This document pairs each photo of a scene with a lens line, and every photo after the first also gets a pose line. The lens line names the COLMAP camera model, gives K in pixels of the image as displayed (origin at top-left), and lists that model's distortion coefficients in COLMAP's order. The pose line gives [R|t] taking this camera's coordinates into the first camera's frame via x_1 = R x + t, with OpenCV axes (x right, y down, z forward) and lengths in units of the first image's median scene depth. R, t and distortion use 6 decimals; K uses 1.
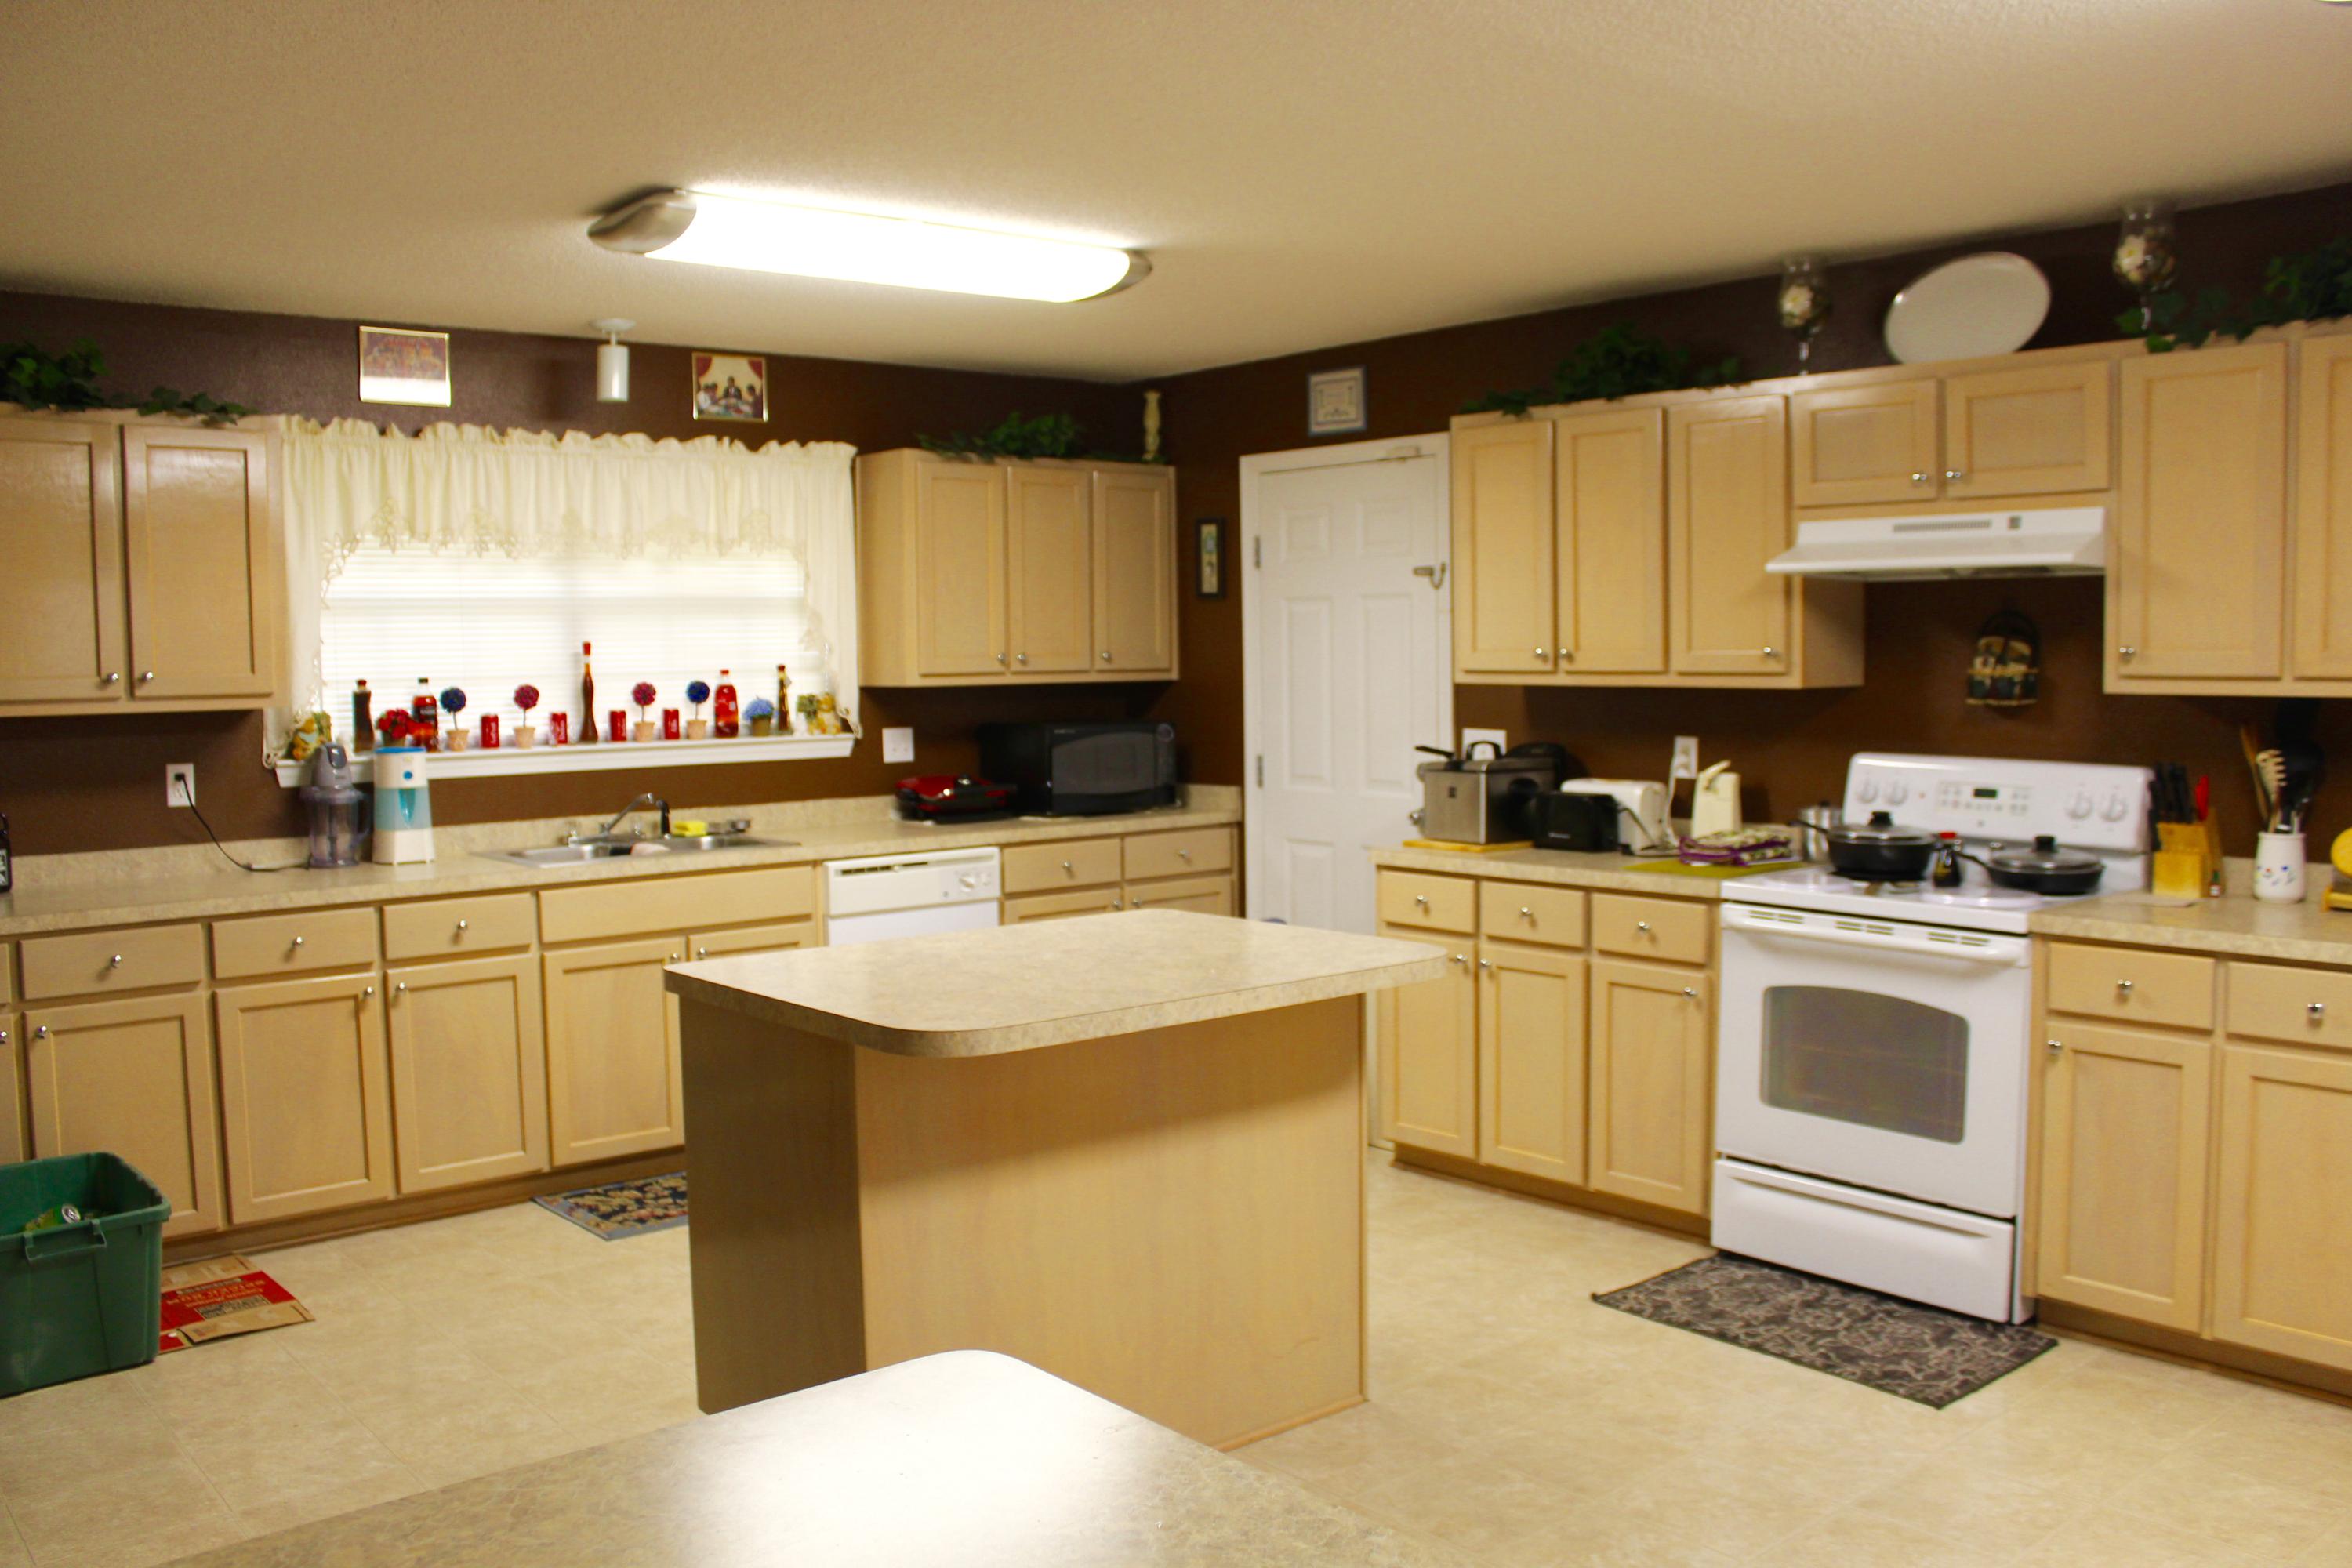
lens RADIAL K [[1963.1, 0, 1176.0], [0, 1963.1, 784.0], [0, 0, 1]] dist [-0.184733, 0.195843]
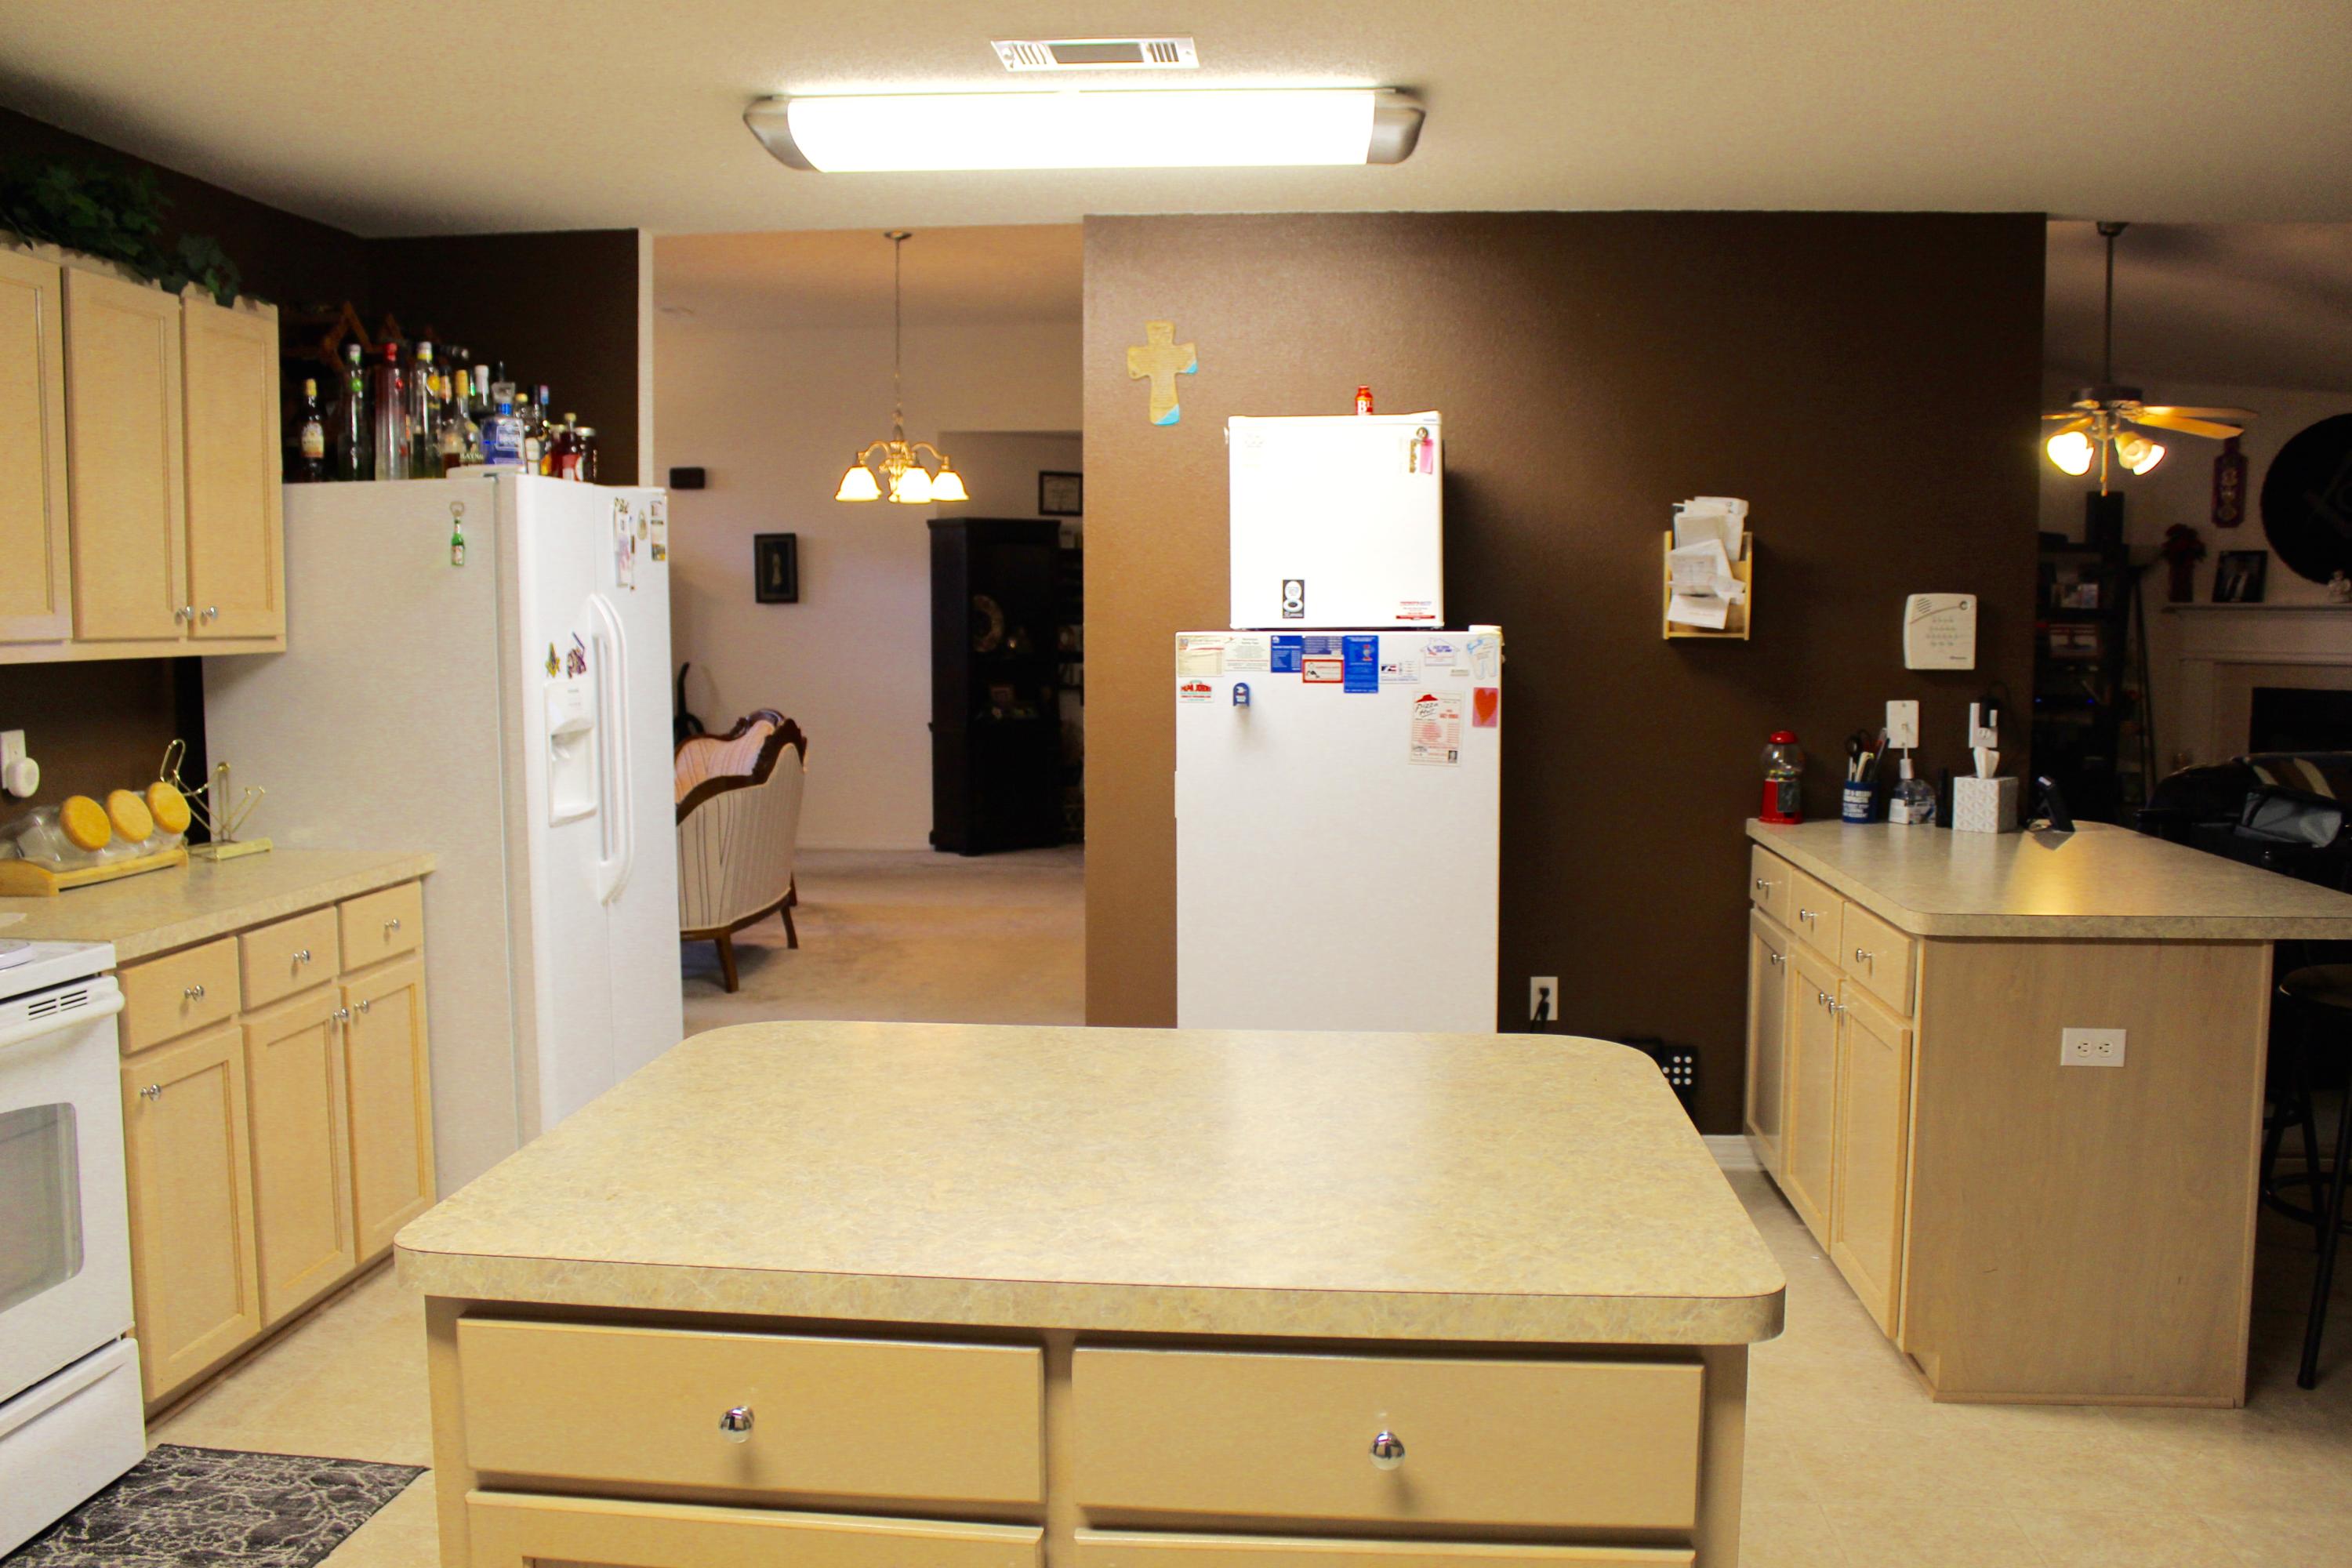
lens RADIAL K [[1963.1, 0, 1176.0], [0, 1963.1, 784.0], [0, 0, 1]] dist [-0.184733, 0.195843]
pose [[-0.699241, -0.054860, 0.712778, -0.361019], [0.057238, 0.989554, 0.132313, -0.065204], [-0.712591, 0.133317, -0.688796, 1.053351]]
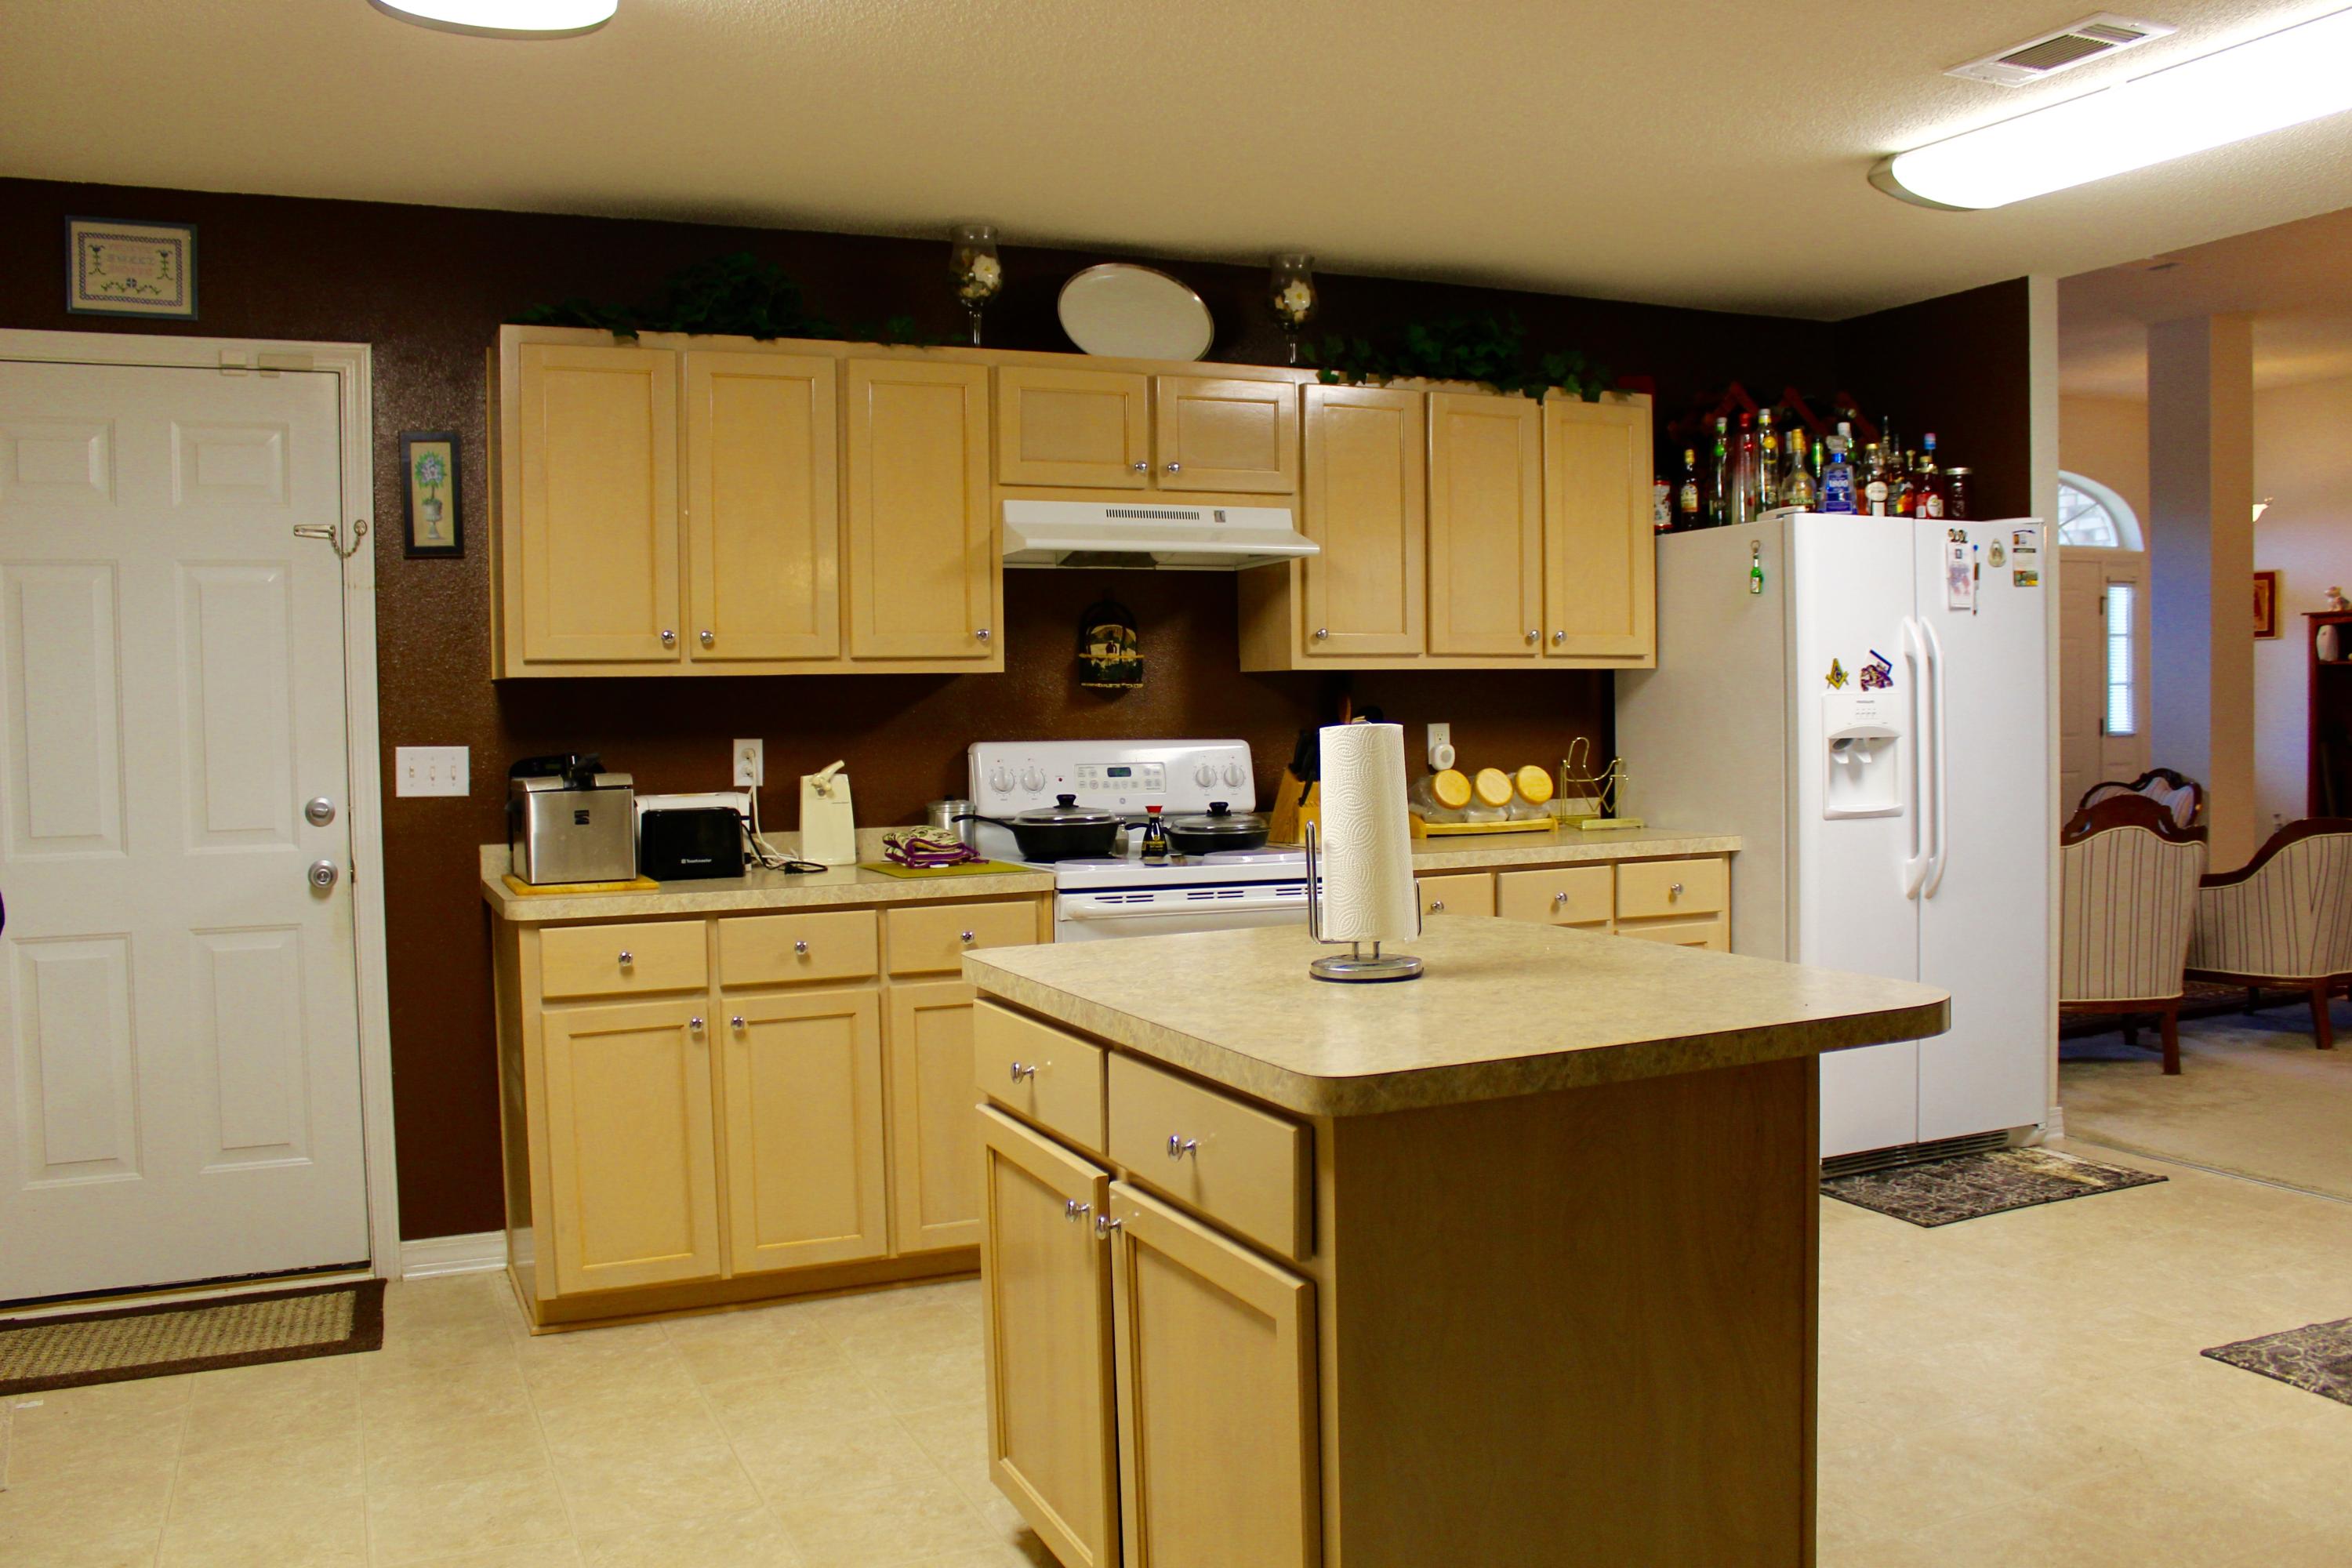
lens RADIAL K [[1963.1, 0, 1176.0], [0, 1963.1, 784.0], [0, 0, 1]] dist [-0.184733, 0.195843]
pose [[0.272659, -0.032232, 0.961571, -0.609599], [0.081172, 0.996646, 0.010391, 0.002672], [-0.958681, 0.075220, 0.274360, 0.675522]]
